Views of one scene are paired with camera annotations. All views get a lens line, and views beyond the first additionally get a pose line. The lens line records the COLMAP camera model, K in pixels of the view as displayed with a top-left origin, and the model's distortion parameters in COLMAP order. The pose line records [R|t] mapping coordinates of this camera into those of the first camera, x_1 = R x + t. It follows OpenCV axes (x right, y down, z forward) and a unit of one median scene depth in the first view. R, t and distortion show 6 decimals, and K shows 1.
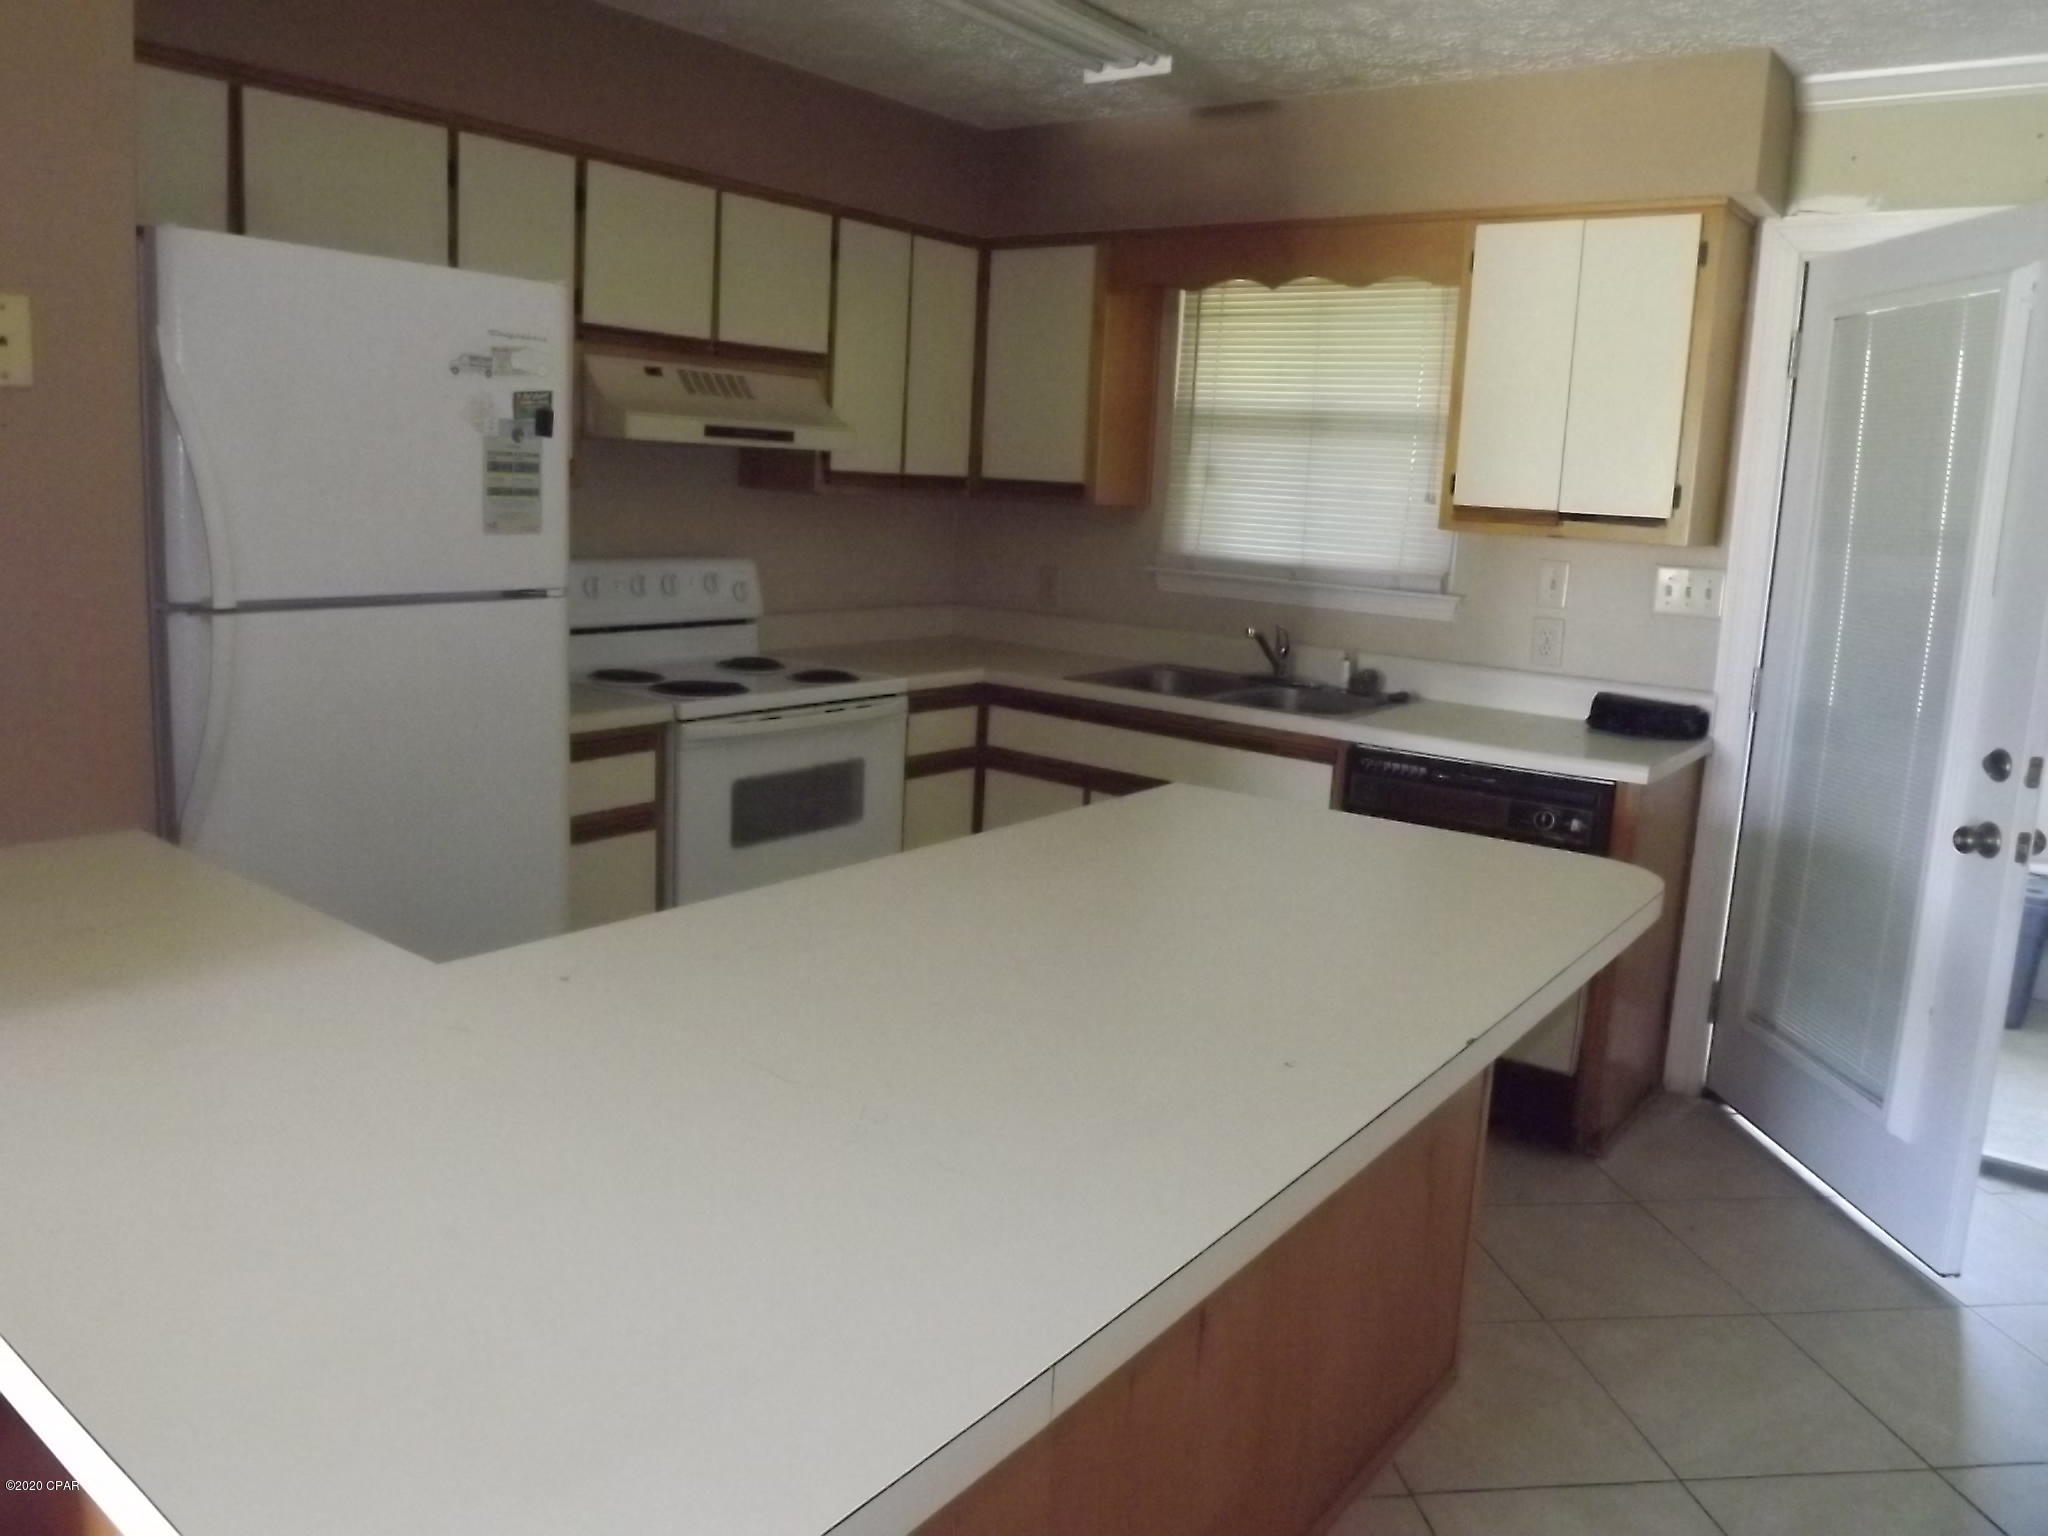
lens RADIAL K [[1485.5, 0, 989.2], [0, 1485.5, 687.4], [0, 0, 1]] dist [-0.007296, -0.007253]
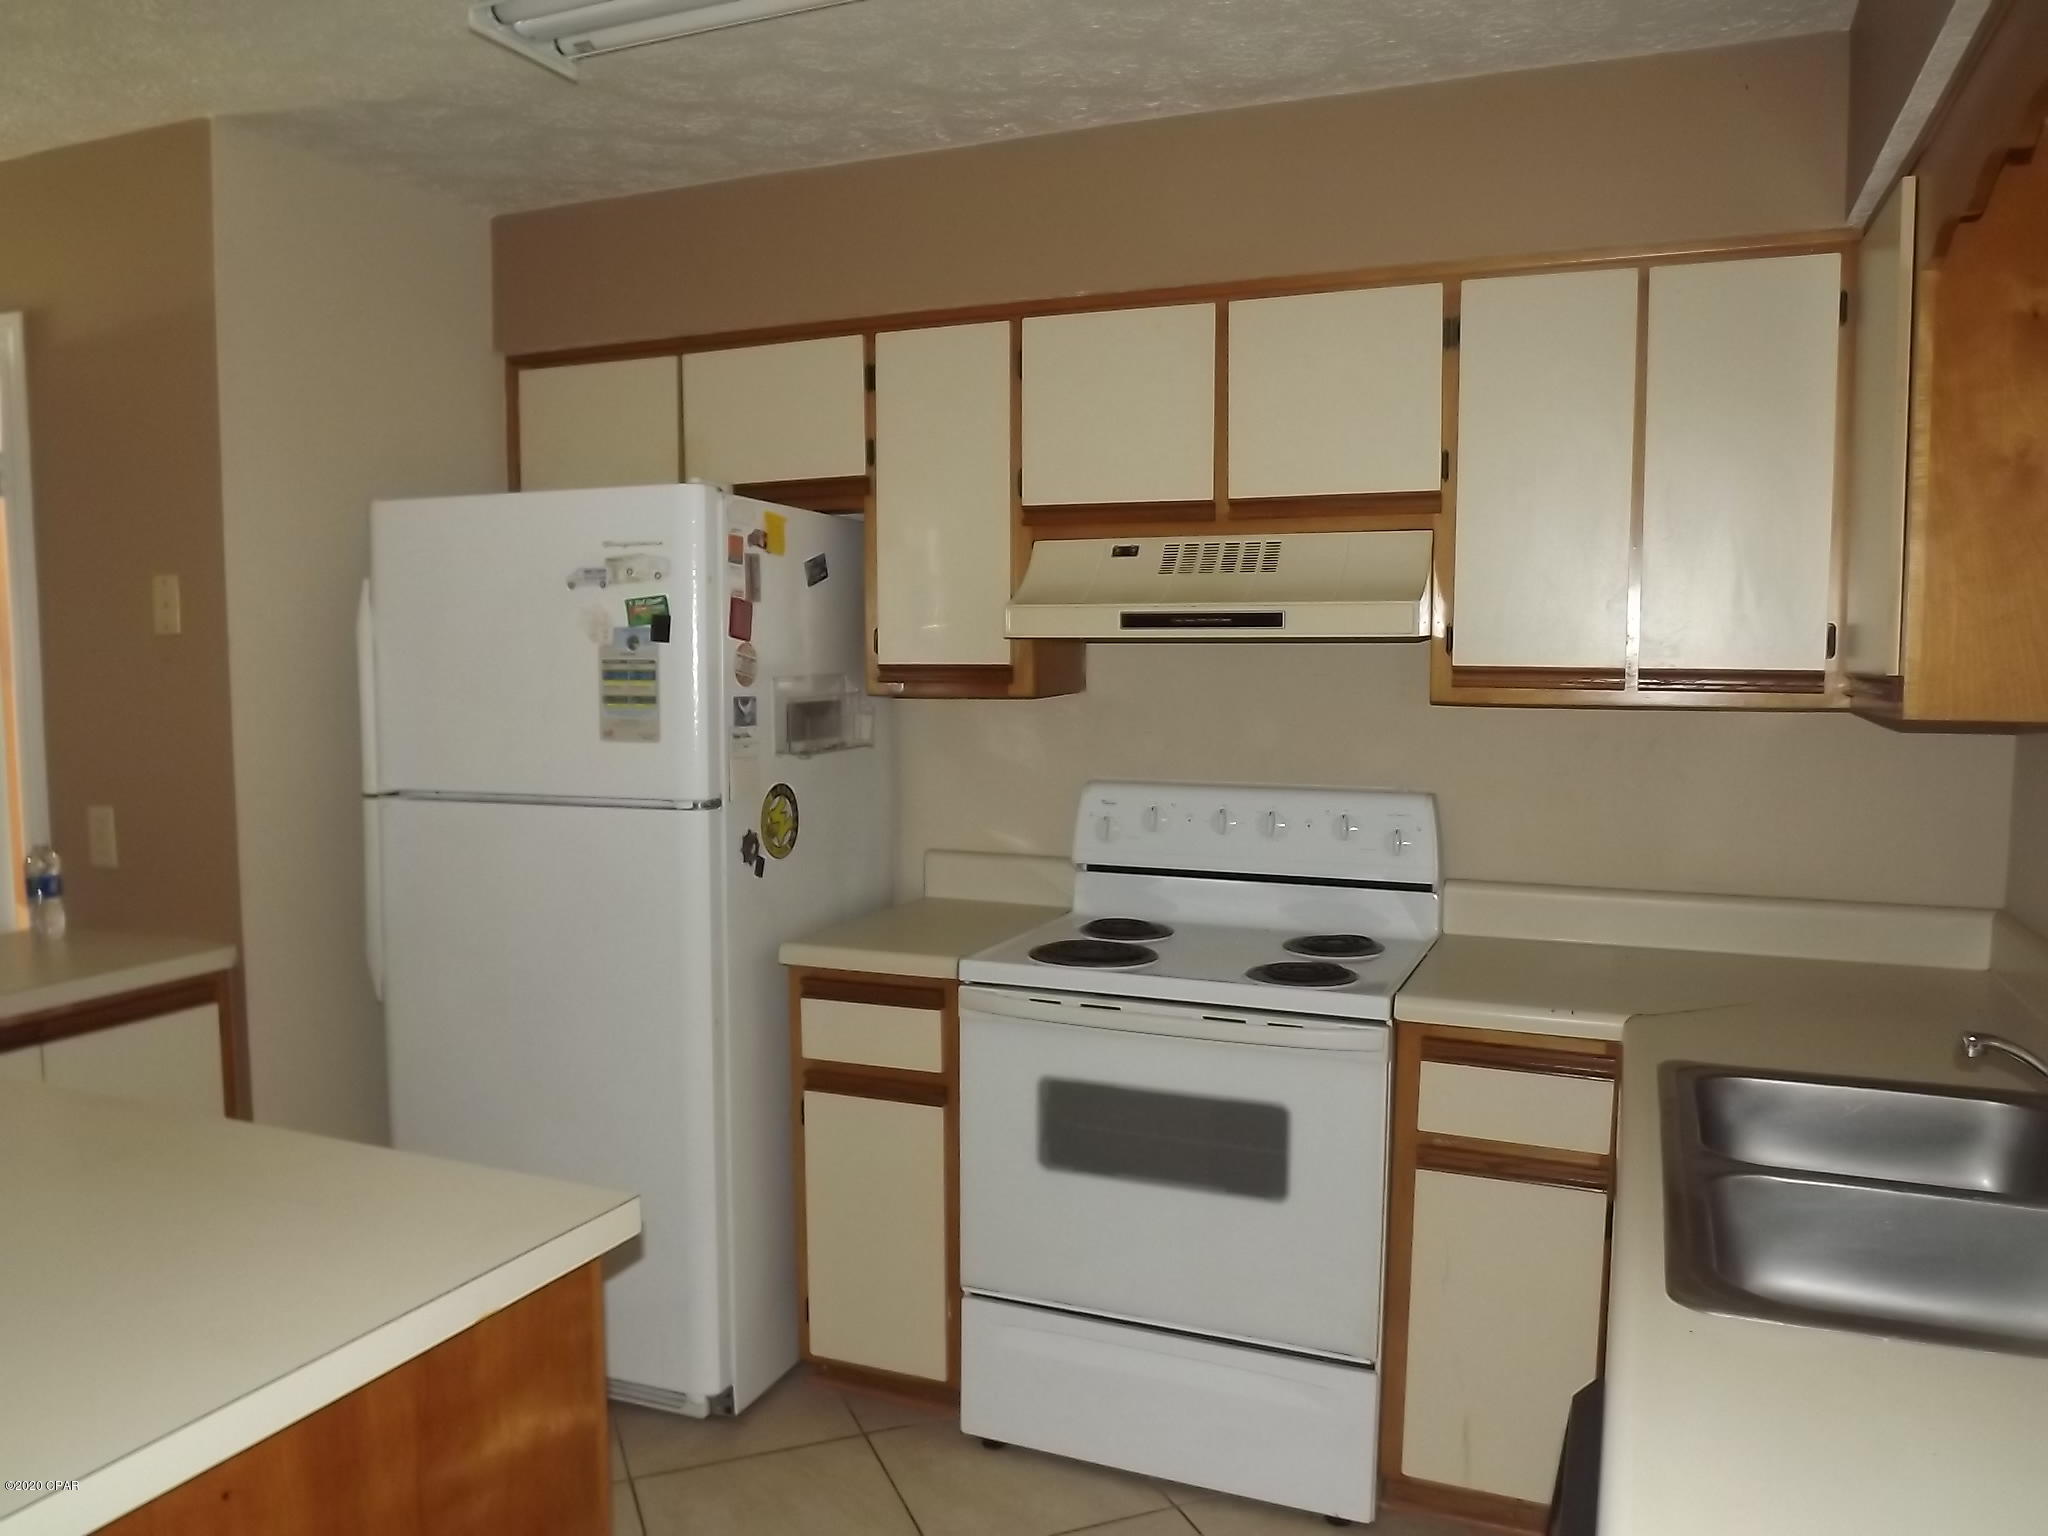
lens RADIAL K [[1496.9, 0, 1024.0], [0, 1496.9, 768.0], [0, 0, 1]] dist [-0.004083, -0.002964]
pose [[0.274238, 0.029782, -0.961201, 0.515548], [-0.124575, 0.992199, -0.004800, -0.082677], [0.953559, 0.121057, 0.275808, 0.708426]]
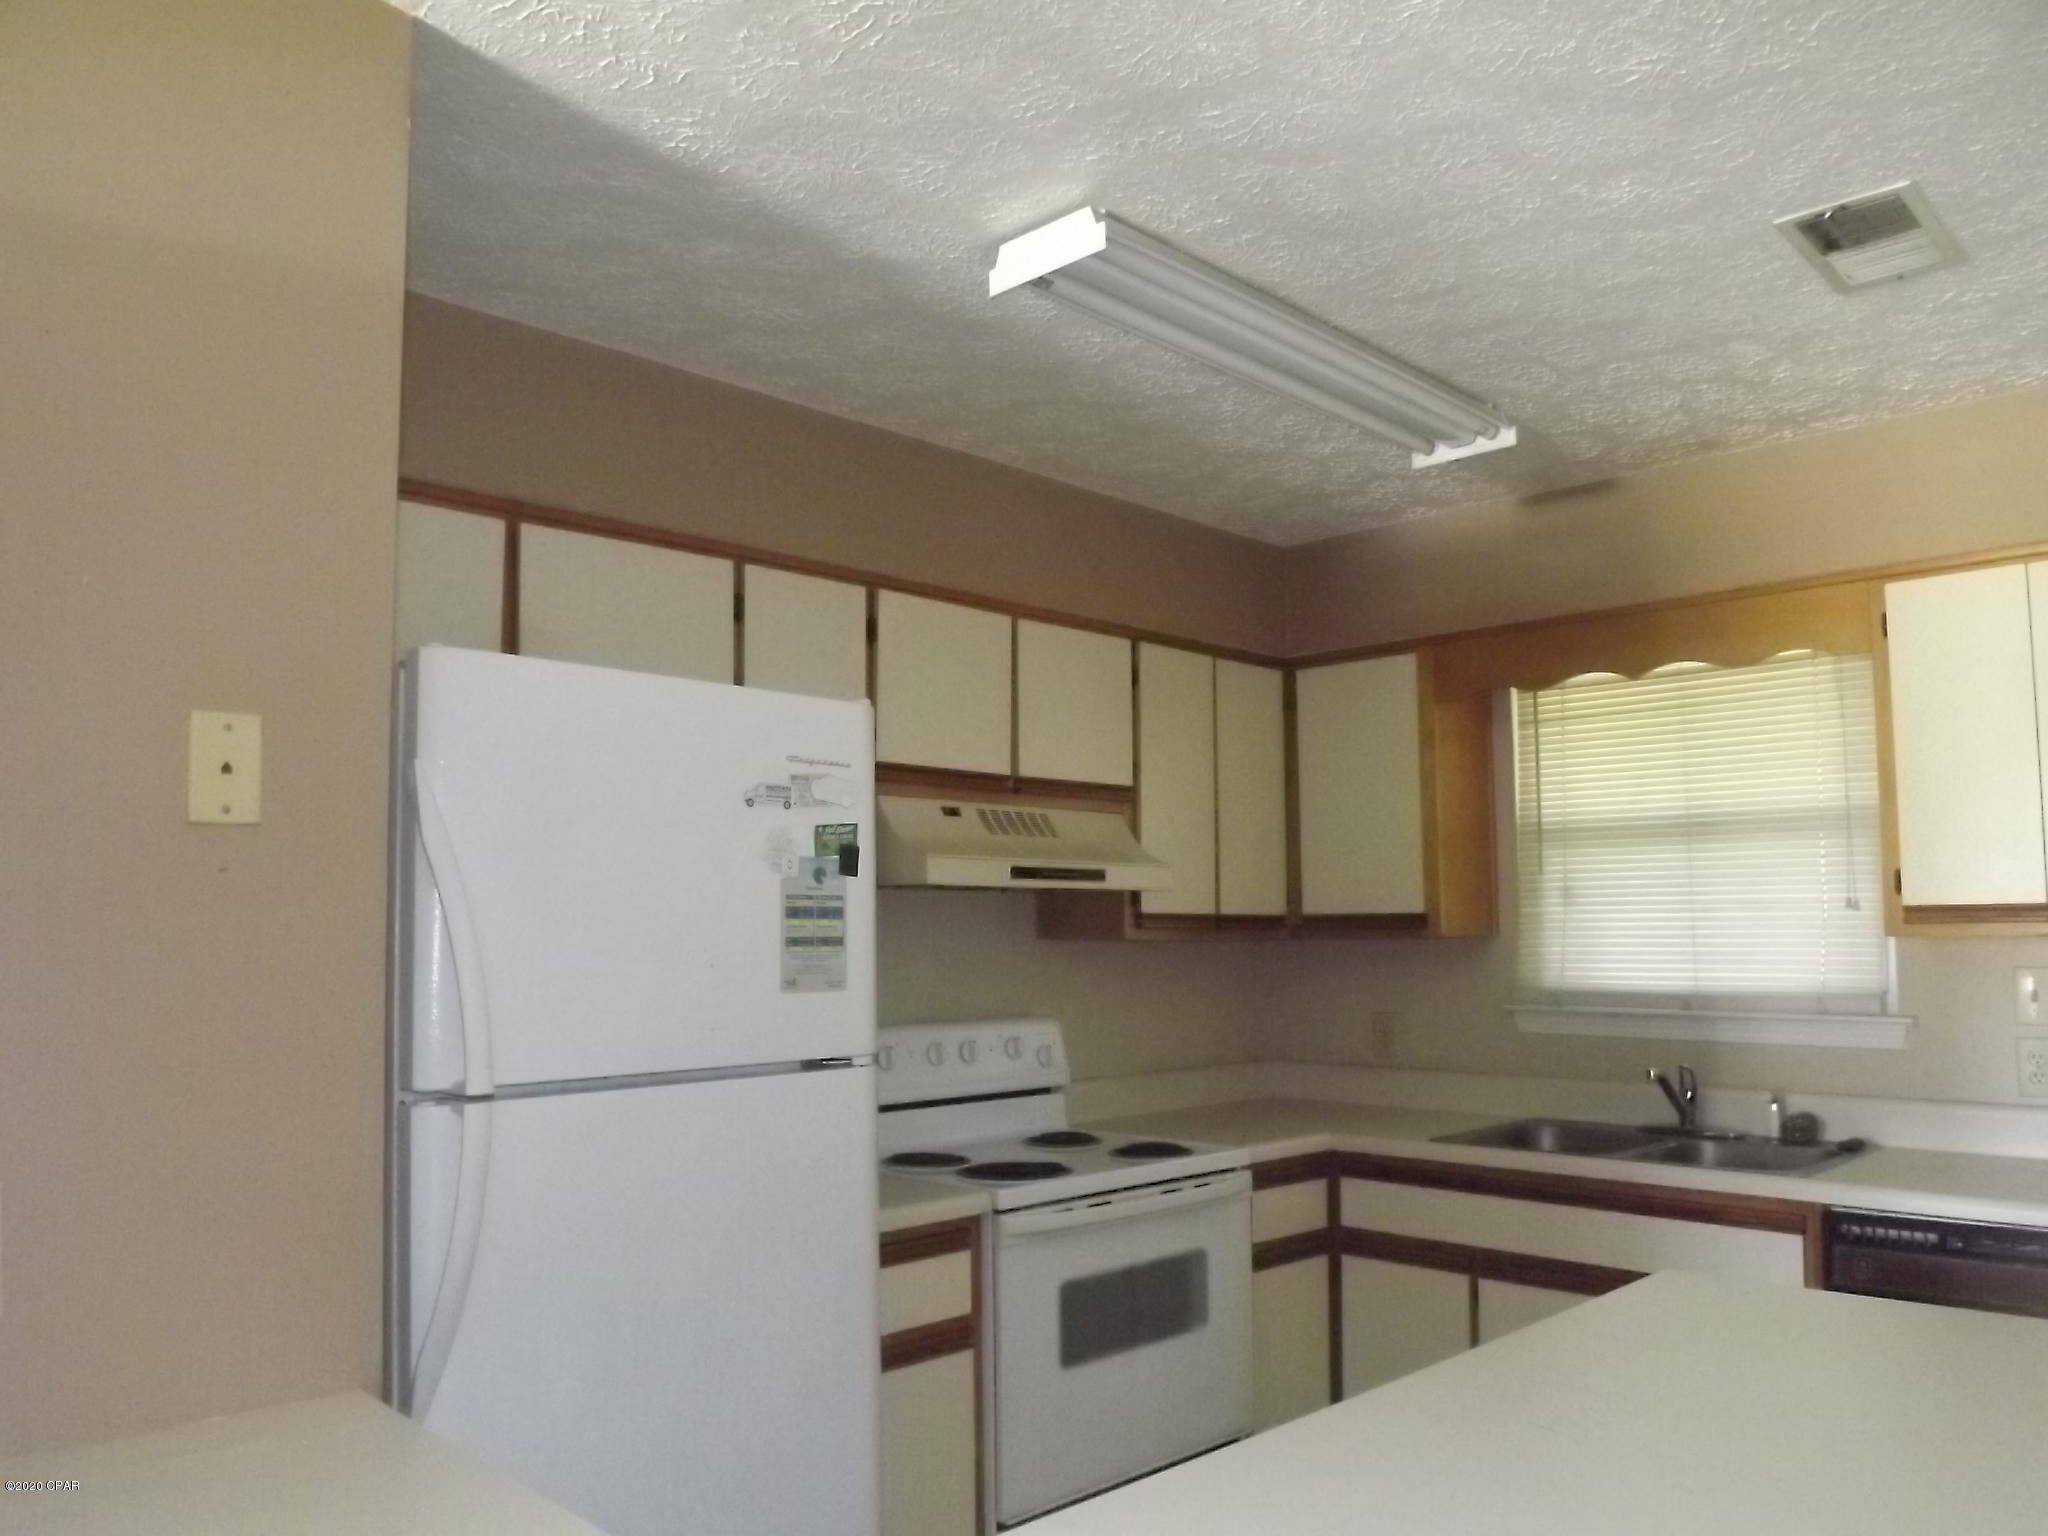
lens RADIAL K [[1491.2, 0, 1074.0], [0, 1491.2, 844.3], [0, 0, 1]] dist [0.004278, -0.003365]
pose [[0.993432, -0.064267, -0.094676, -0.065465], [0.043155, 0.976712, -0.210170, -0.001028], [0.105978, 0.204703, 0.973070, 0.130110]]
